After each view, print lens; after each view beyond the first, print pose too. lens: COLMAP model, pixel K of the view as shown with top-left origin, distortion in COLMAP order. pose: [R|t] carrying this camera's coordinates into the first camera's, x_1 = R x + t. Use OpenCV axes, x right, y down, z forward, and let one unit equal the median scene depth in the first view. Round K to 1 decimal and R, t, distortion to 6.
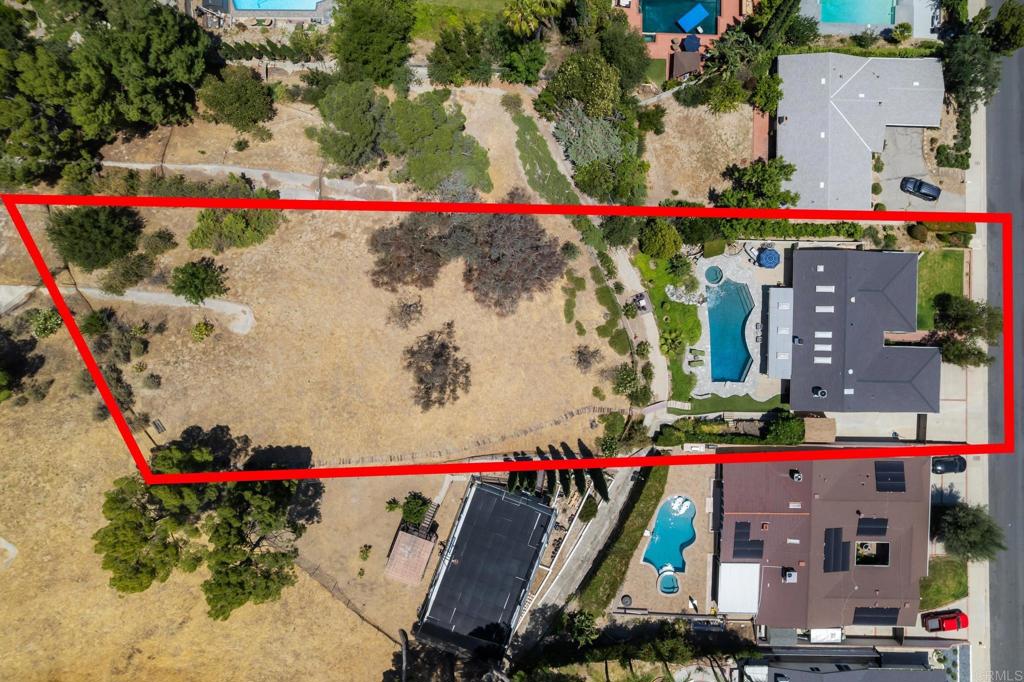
lens RADIAL K [[739.5, 0, 550.4], [0, 739.5, 333.7], [0, 0, 1]] dist [-0.042523, 0.002754]
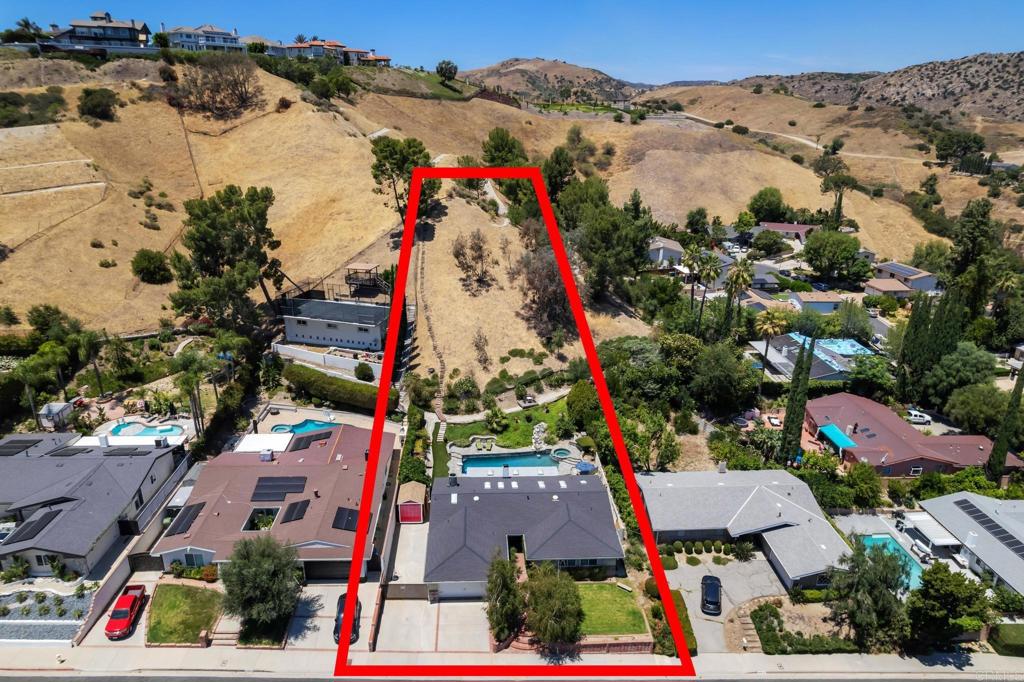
lens RADIAL K [[672.3, 0, 512.0], [0, 672.3, 341.0], [0, 0, 1]] dist [-0.047086, 0.000581]
pose [[0.074640, 0.333866, -0.939661, 1.087704], [-0.996971, 0.004333, -0.077653, 0.068598], [-0.021854, 0.942611, 0.333178, 0.524502]]
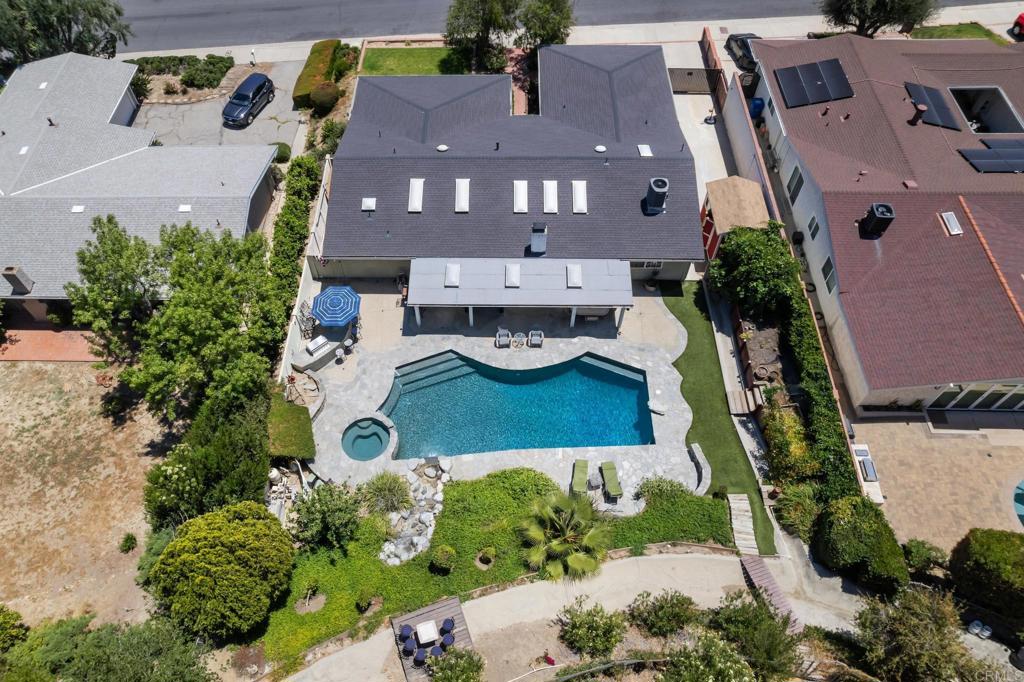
lens RADIAL K [[730.5, 0, 471.6], [0, 730.5, 325.7], [0, 0, 1]] dist [-0.058451, 0.032704]
pose [[0.012204, -0.811804, 0.583803, 0.054854], [0.999281, -0.011050, -0.036255, -0.012664], [0.035883, 0.583826, 0.811085, 0.674718]]
